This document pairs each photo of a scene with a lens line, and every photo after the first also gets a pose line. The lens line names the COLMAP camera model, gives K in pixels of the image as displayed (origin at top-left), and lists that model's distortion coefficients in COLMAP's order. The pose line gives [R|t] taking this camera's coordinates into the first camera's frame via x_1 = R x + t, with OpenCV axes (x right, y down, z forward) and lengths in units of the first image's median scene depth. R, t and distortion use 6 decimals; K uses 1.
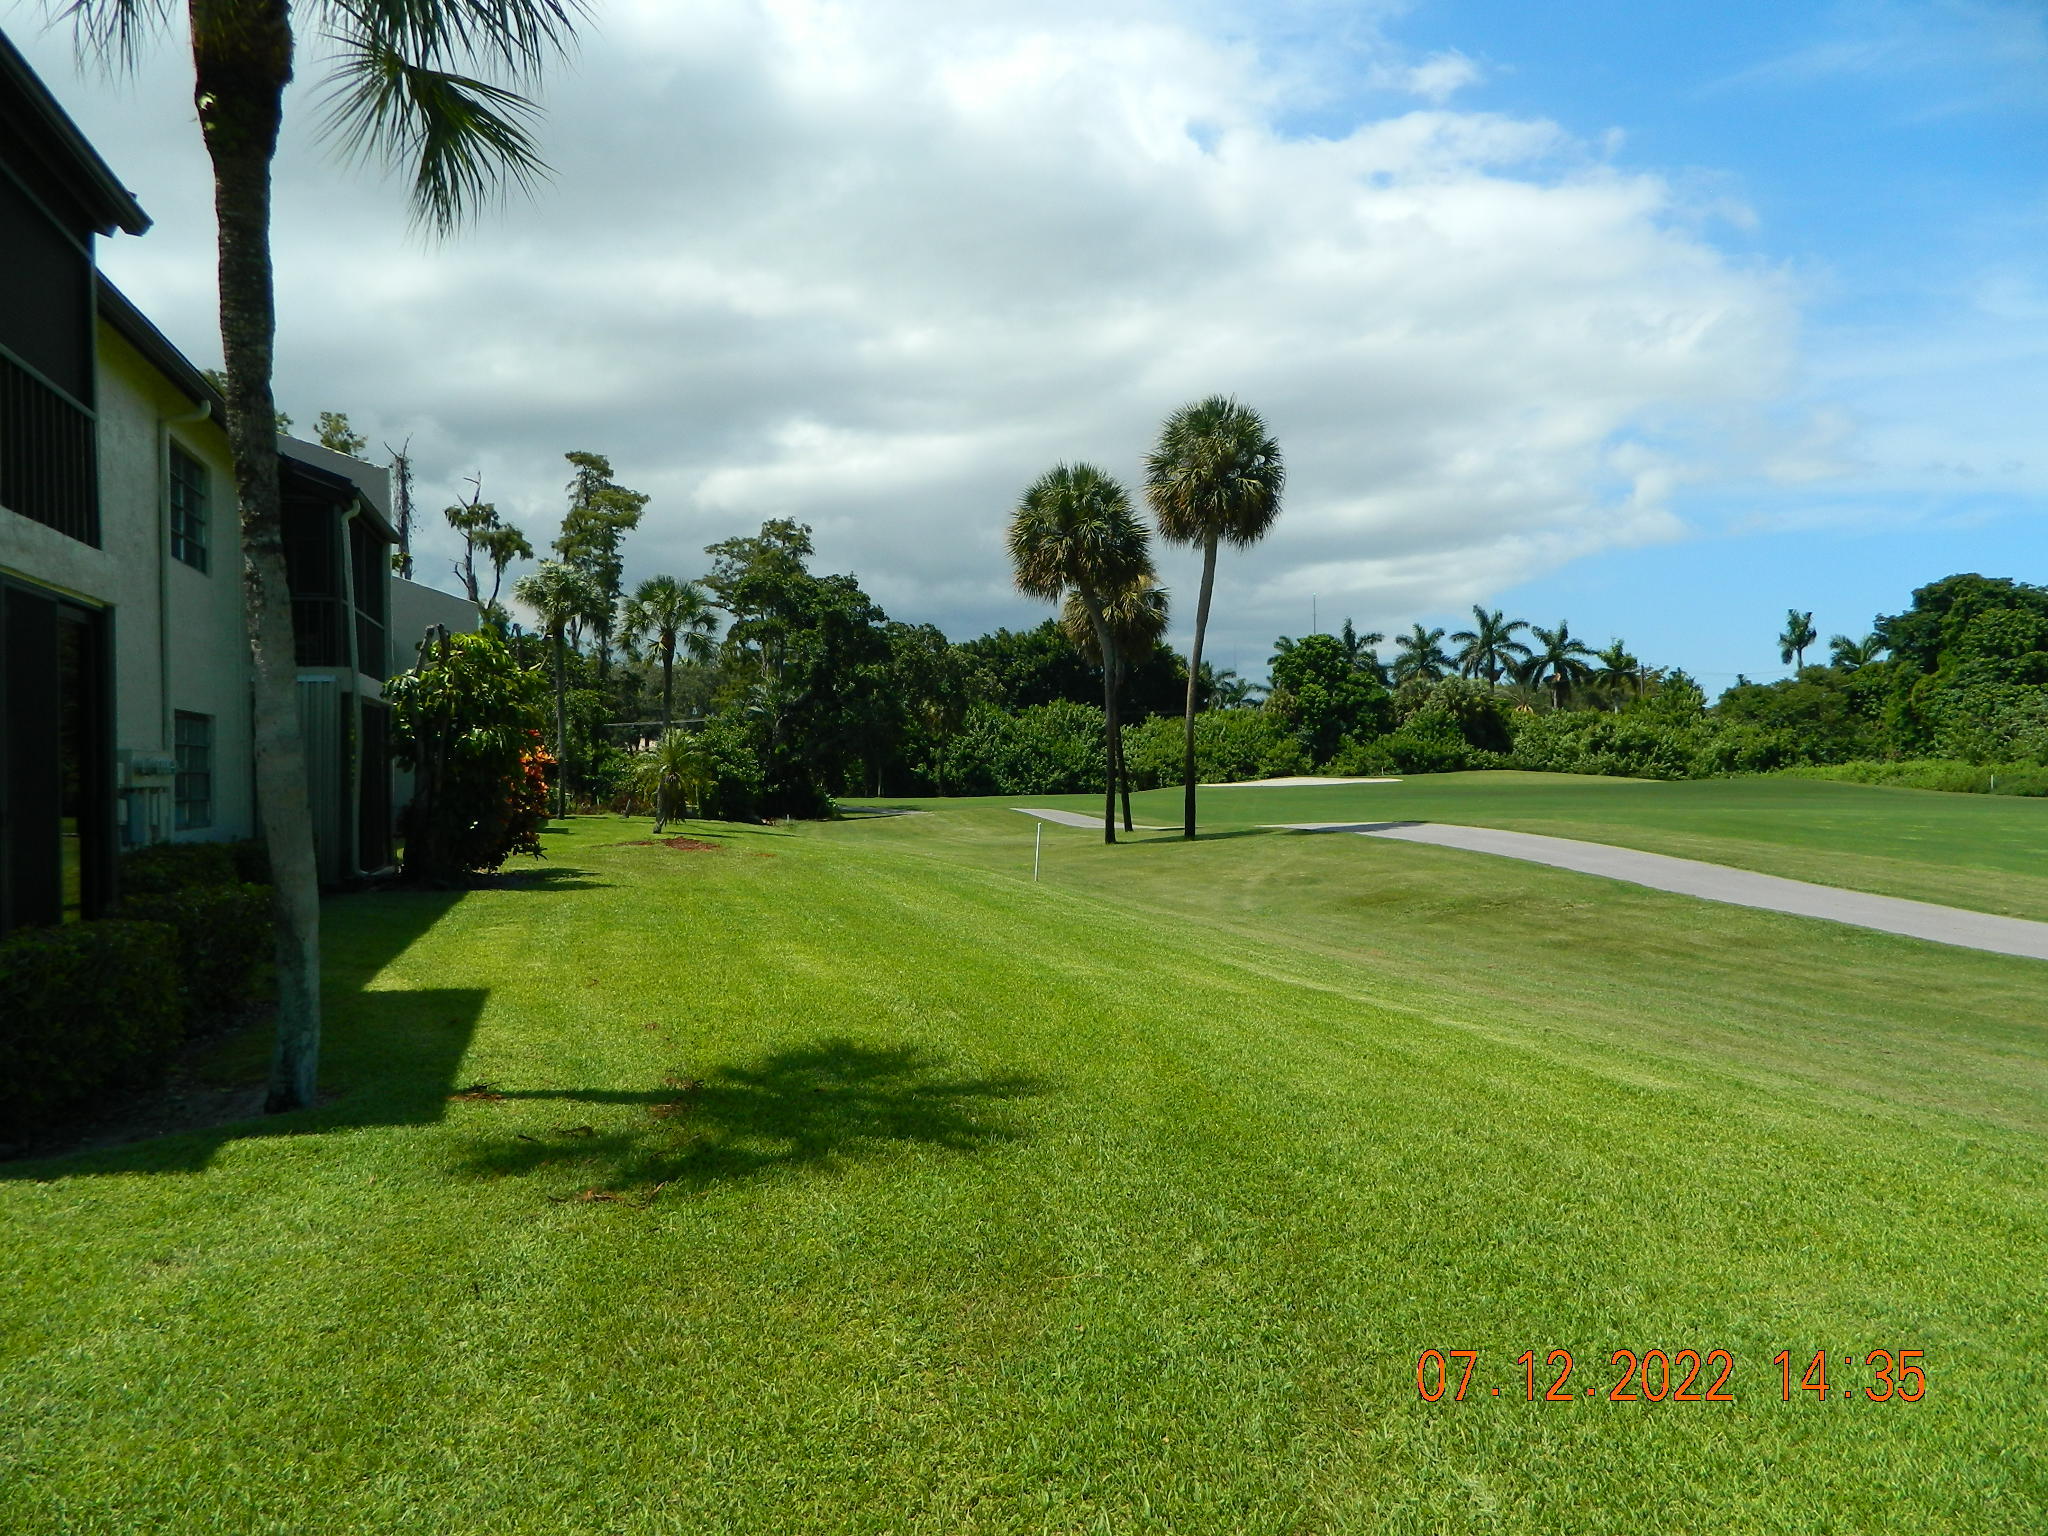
lens RADIAL K [[1522.4, 0, 1014.8], [0, 1522.4, 763.0], [0, 0, 1]] dist [0.048523, -0.031518]
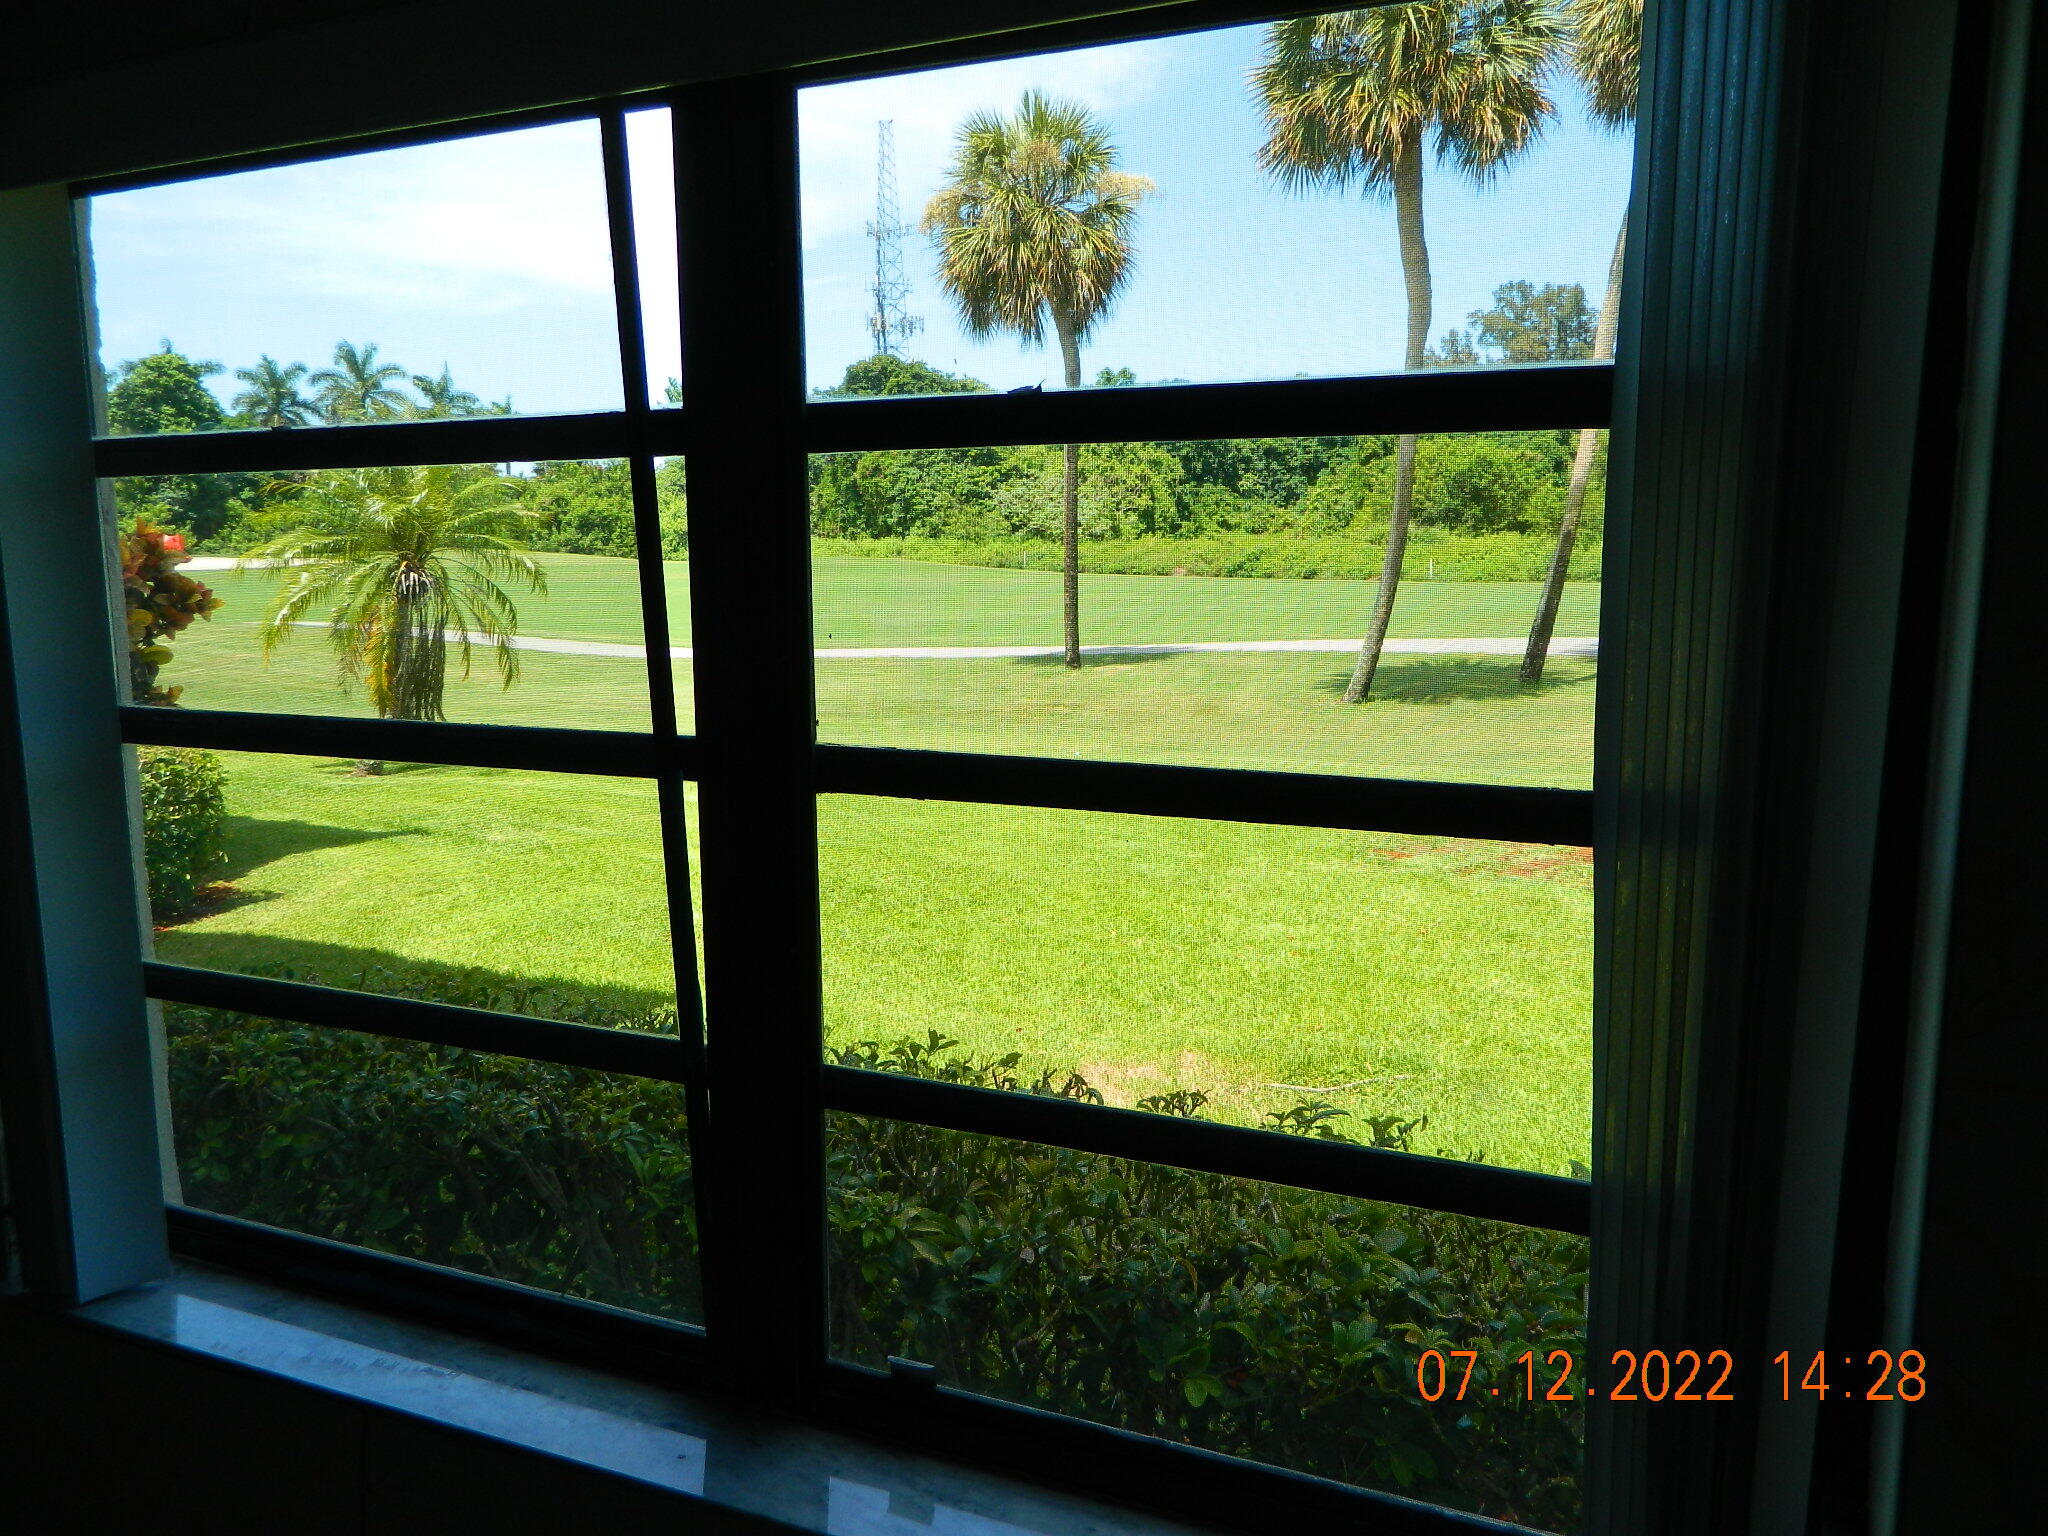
lens RADIAL K [[1522.4, 0, 1014.8], [0, 1522.4, 763.0], [0, 0, 1]] dist [0.048523, -0.031518]
pose [[0.614869, -0.115045, 0.780193, -0.145541], [0.000235, 0.989329, 0.145698, -0.000424], [-0.788629, -0.089402, 0.608335, 0.230153]]
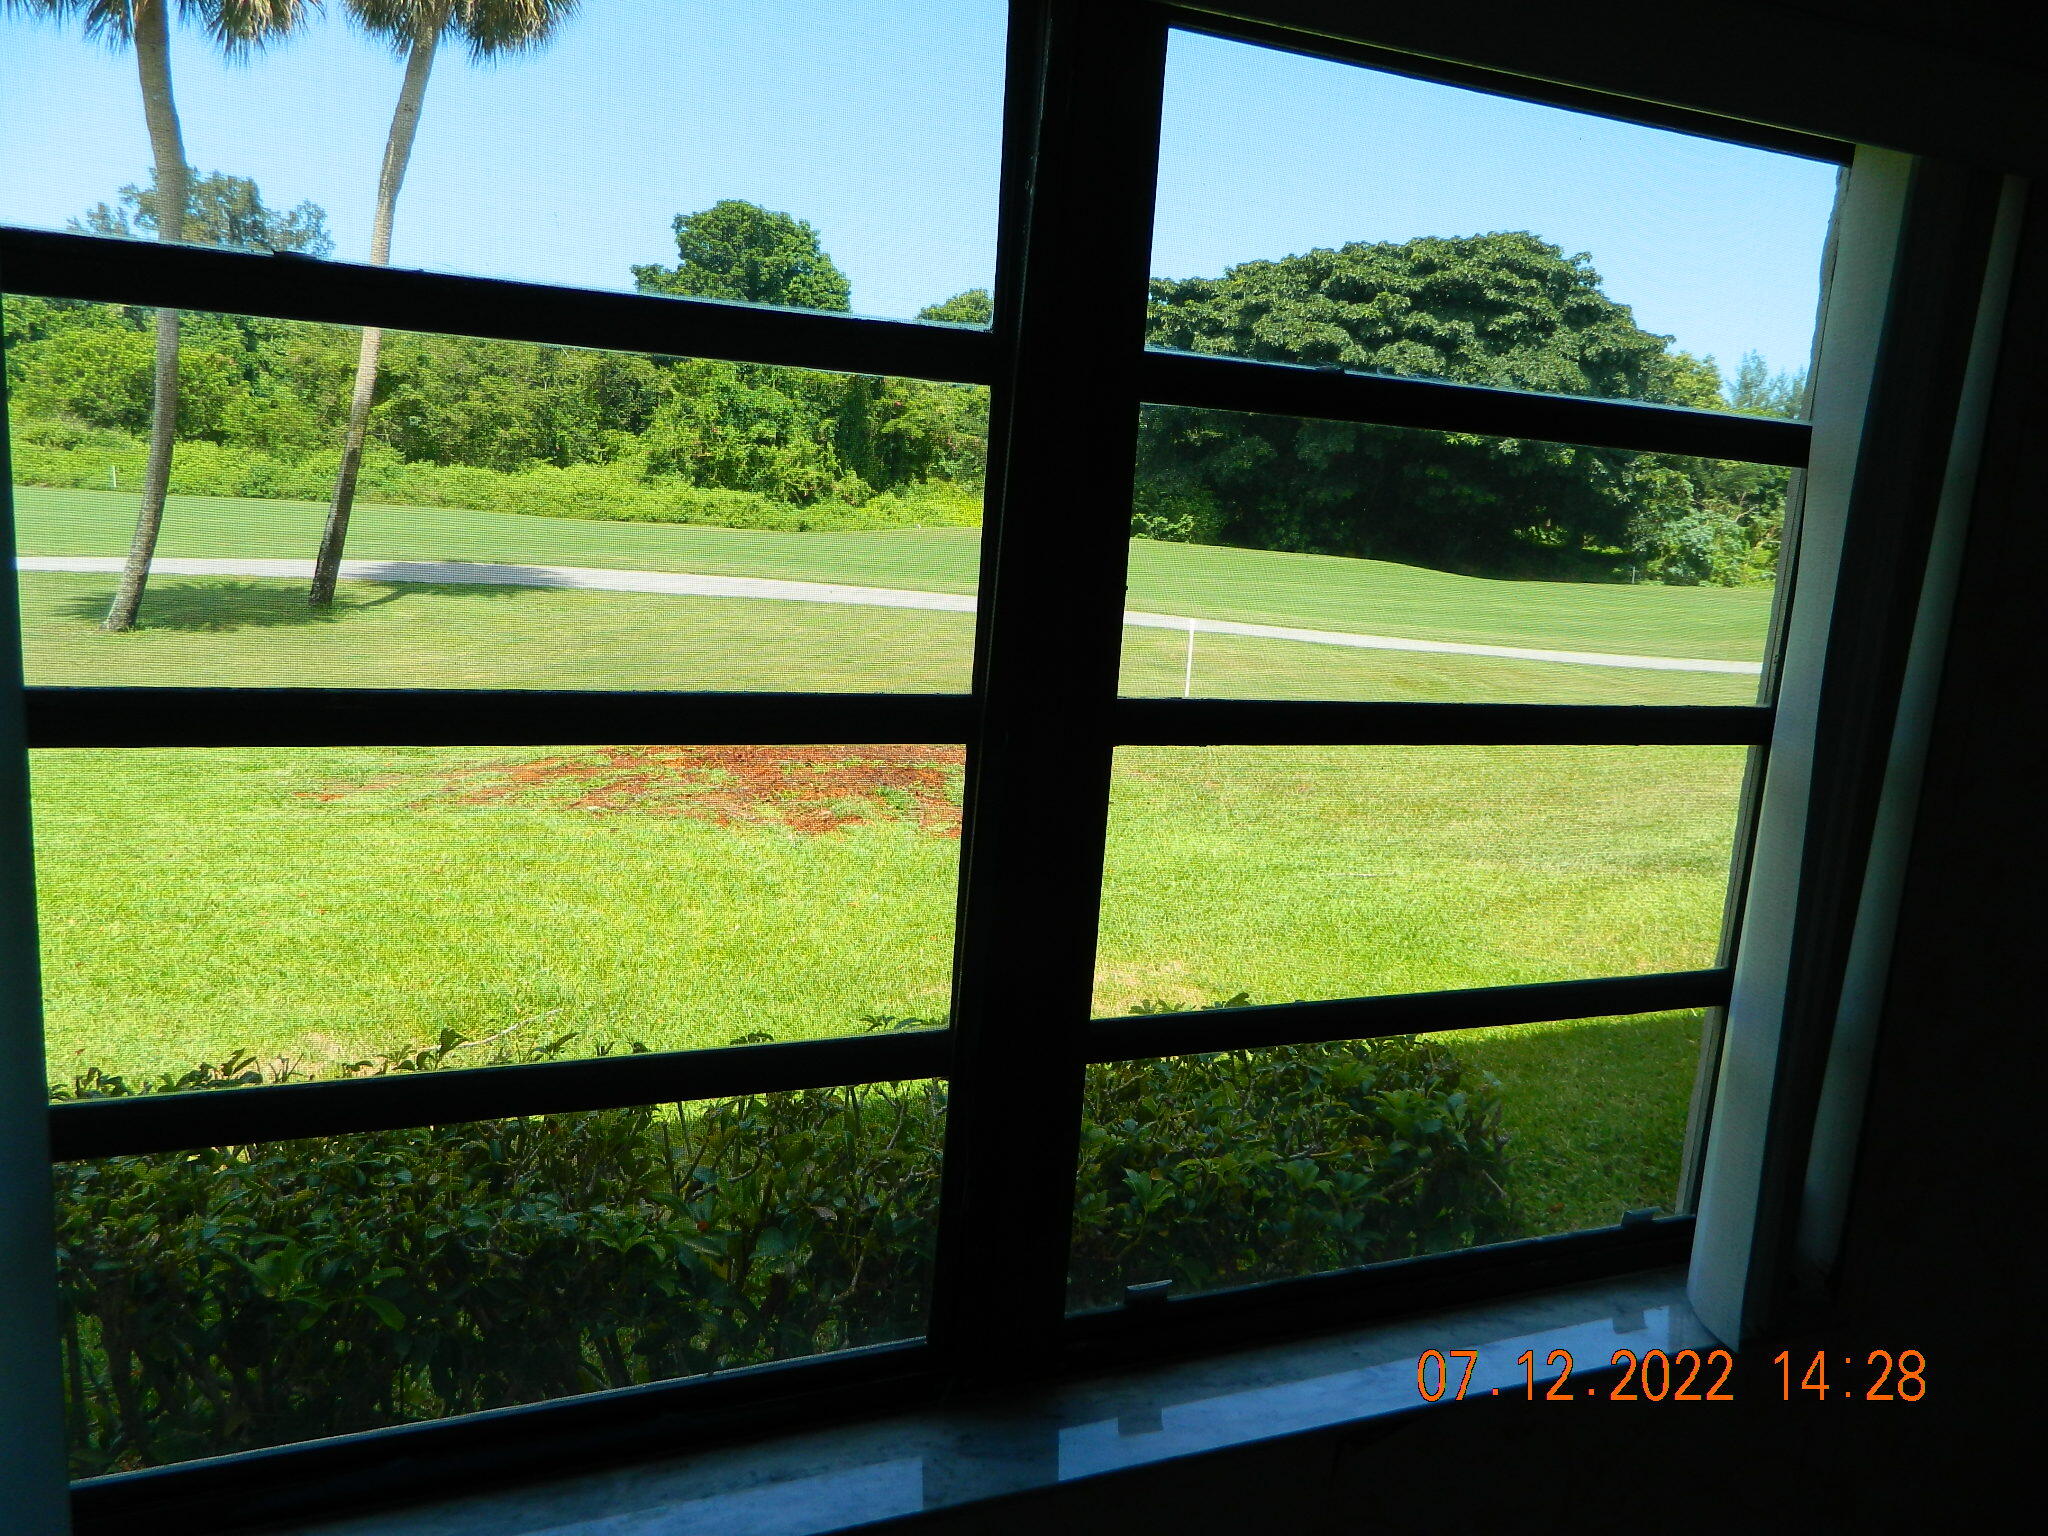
lens RADIAL K [[1522.4, 0, 1014.8], [0, 1522.4, 763.0], [0, 0, 1]] dist [0.048523, -0.031518]
pose [[-0.121860, -0.176539, 0.976721, -0.337995], [-0.059194, 0.983596, 0.170397, 0.009059], [-0.990781, -0.037052, -0.130311, 0.922053]]
